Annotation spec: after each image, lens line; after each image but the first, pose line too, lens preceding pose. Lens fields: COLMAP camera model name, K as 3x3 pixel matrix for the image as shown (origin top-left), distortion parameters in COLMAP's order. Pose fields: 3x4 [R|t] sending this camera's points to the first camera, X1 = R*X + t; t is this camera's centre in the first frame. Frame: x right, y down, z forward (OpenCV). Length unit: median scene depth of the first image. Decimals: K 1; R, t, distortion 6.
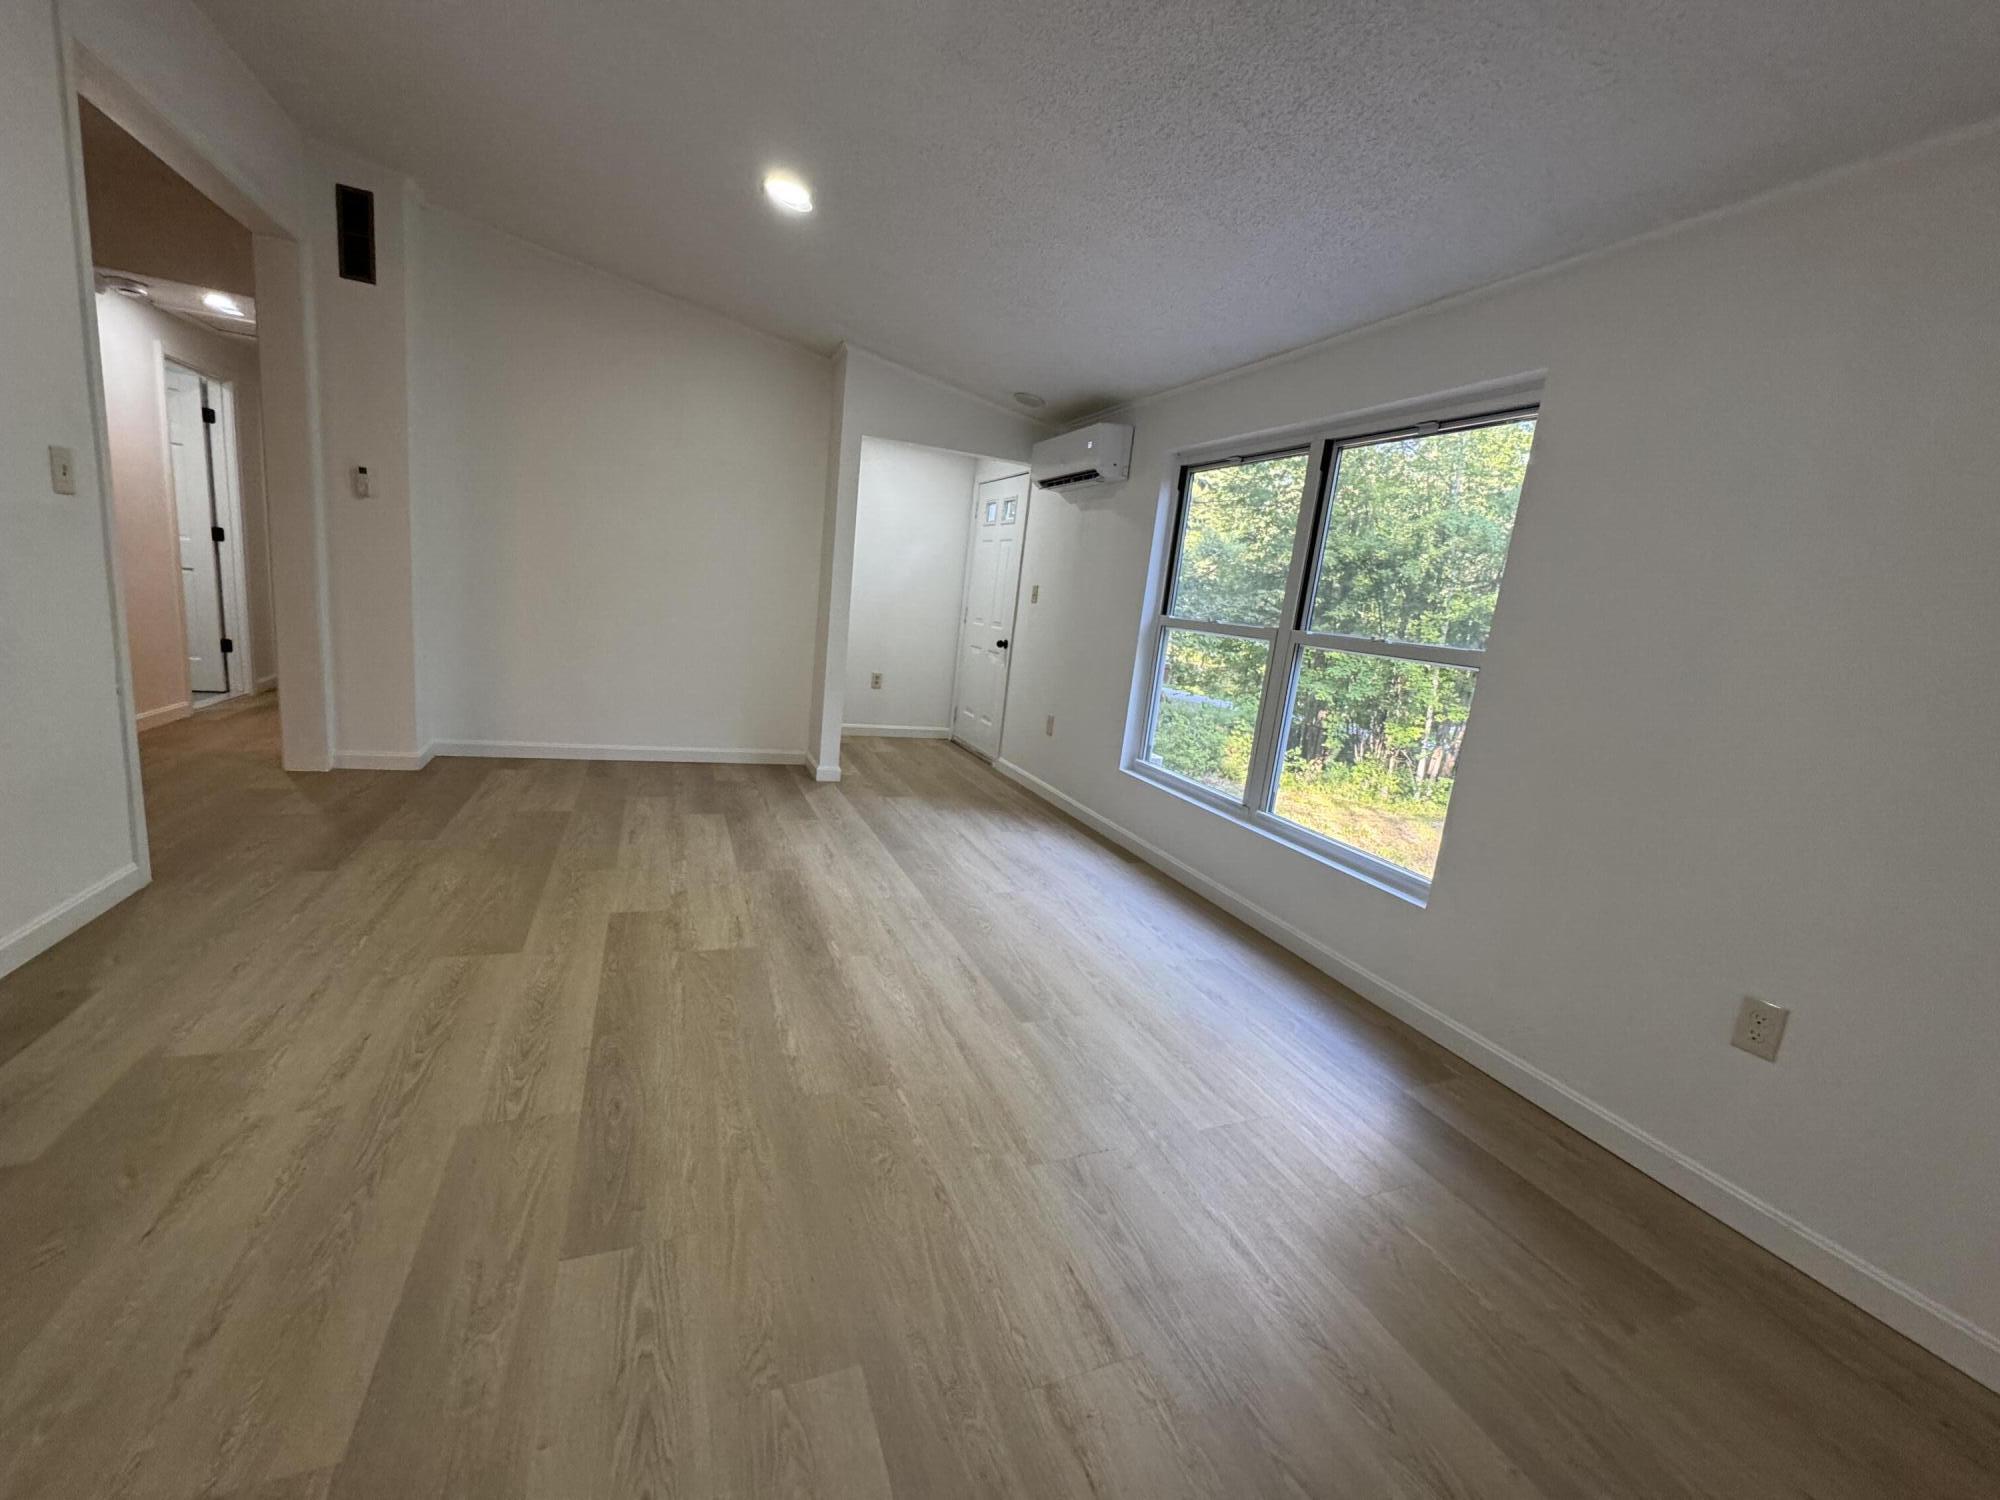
lens RADIAL K [[788.0, 0, 1000.0], [0, 788.0, 750.0], [0, 0, 1]] dist [-0.003294, -0.000361]
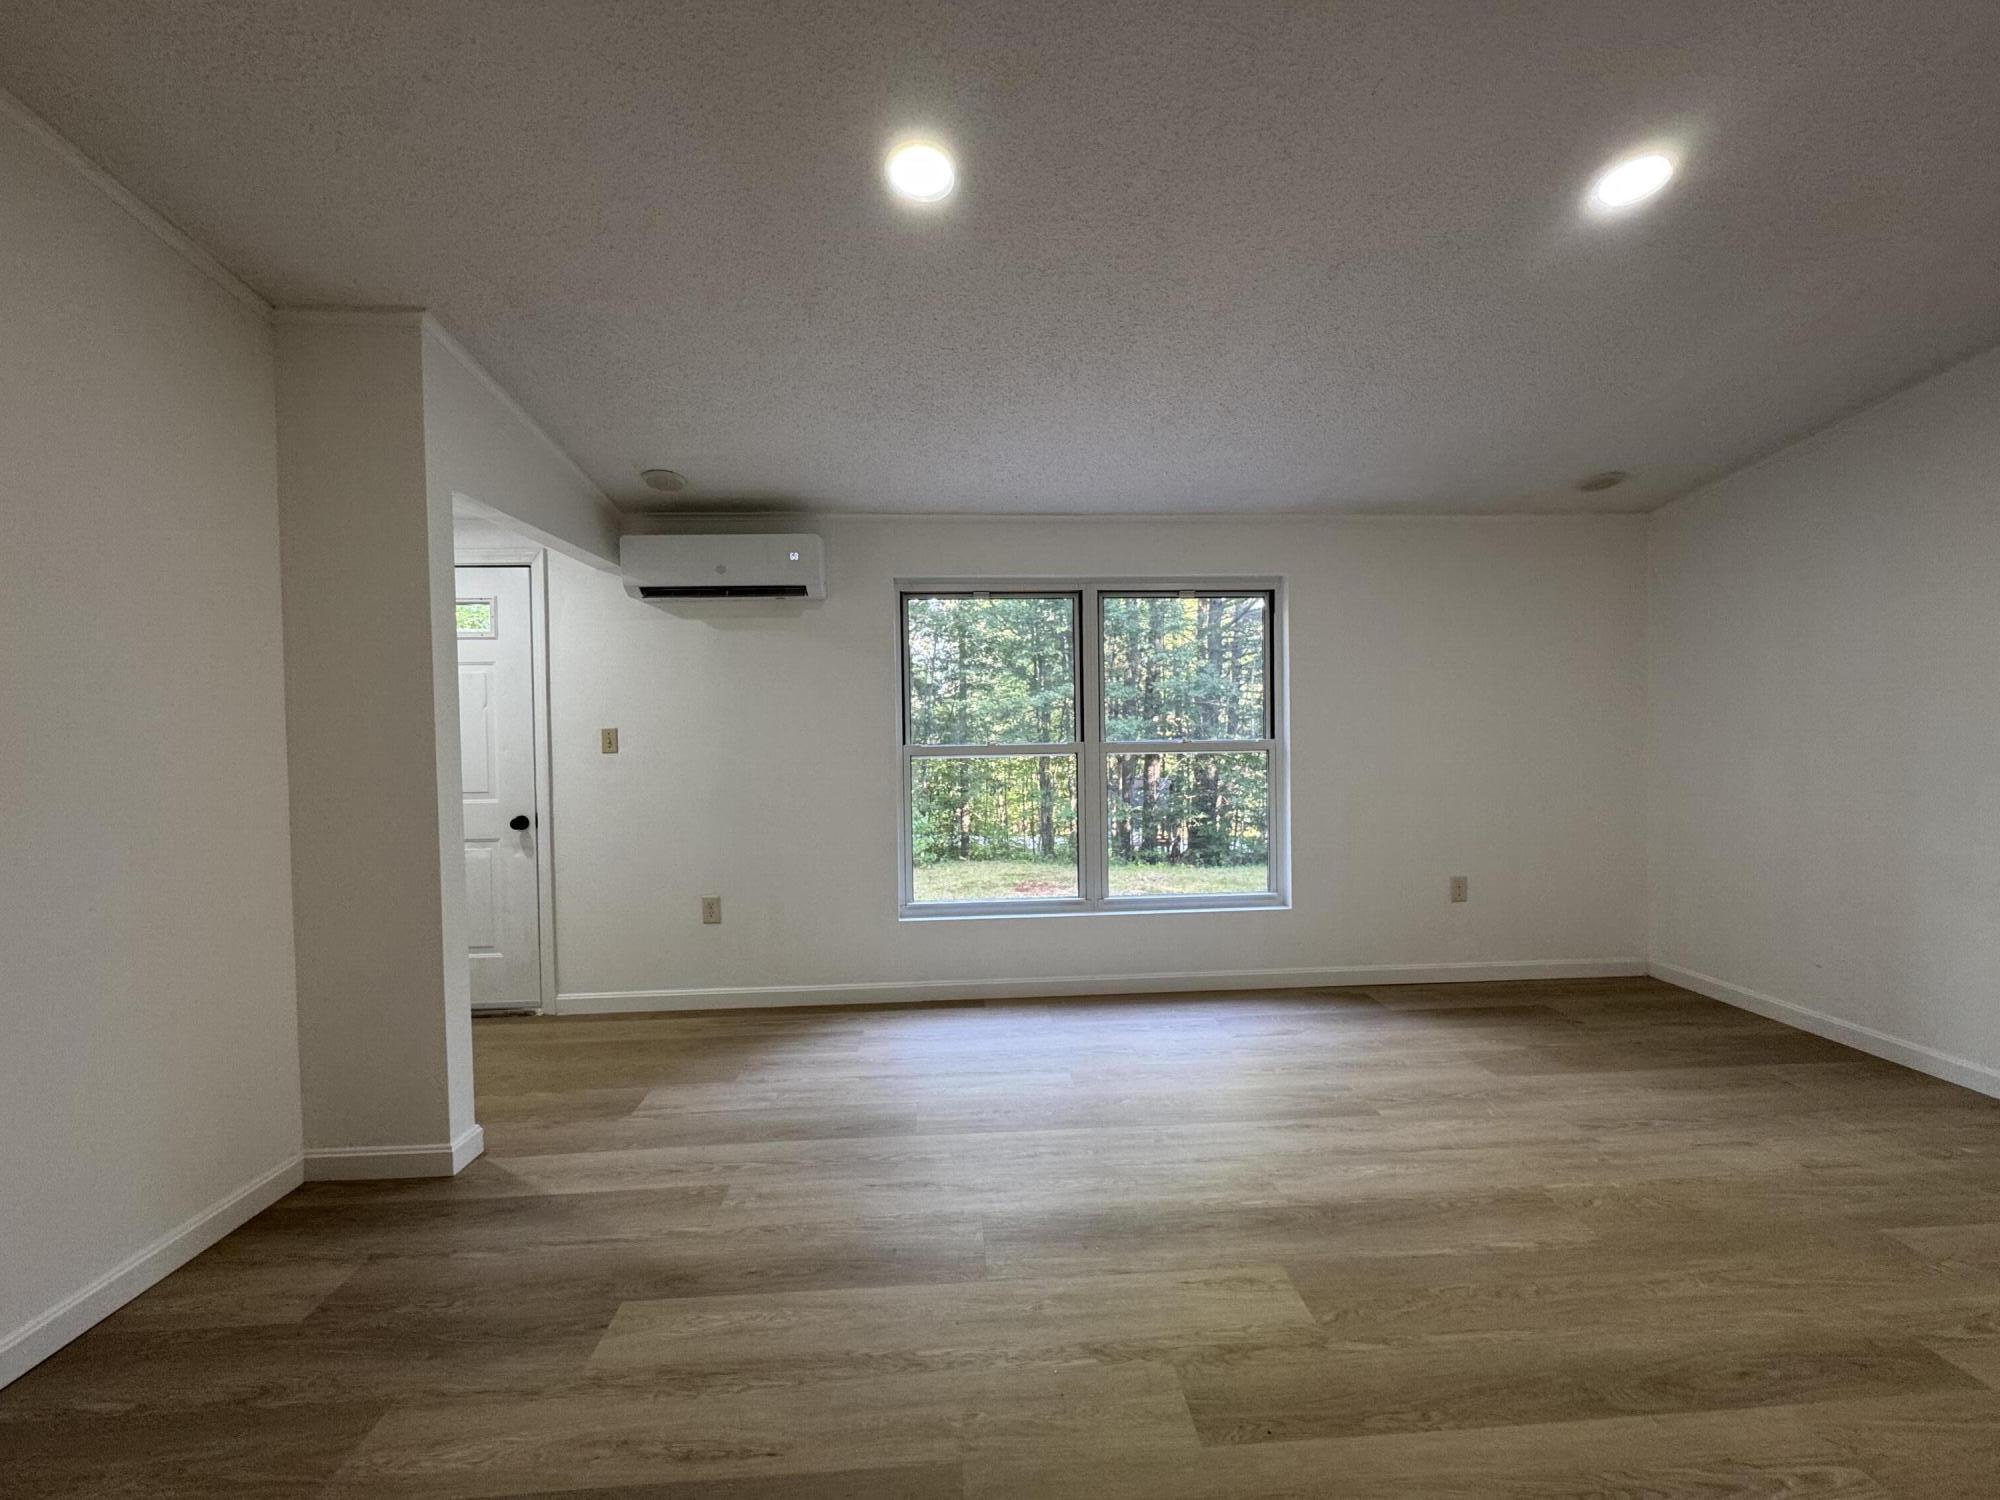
lens RADIAL K [[788.0, 0, 1000.0], [0, 788.0, 750.0], [0, 0, 1]] dist [-0.003294, -0.000361]
pose [[0.335077, -0.136645, 0.932229, -0.787883], [0.231285, 0.971083, 0.059208, -0.242914], [-0.913362, 0.195771, 0.356991, 0.700091]]
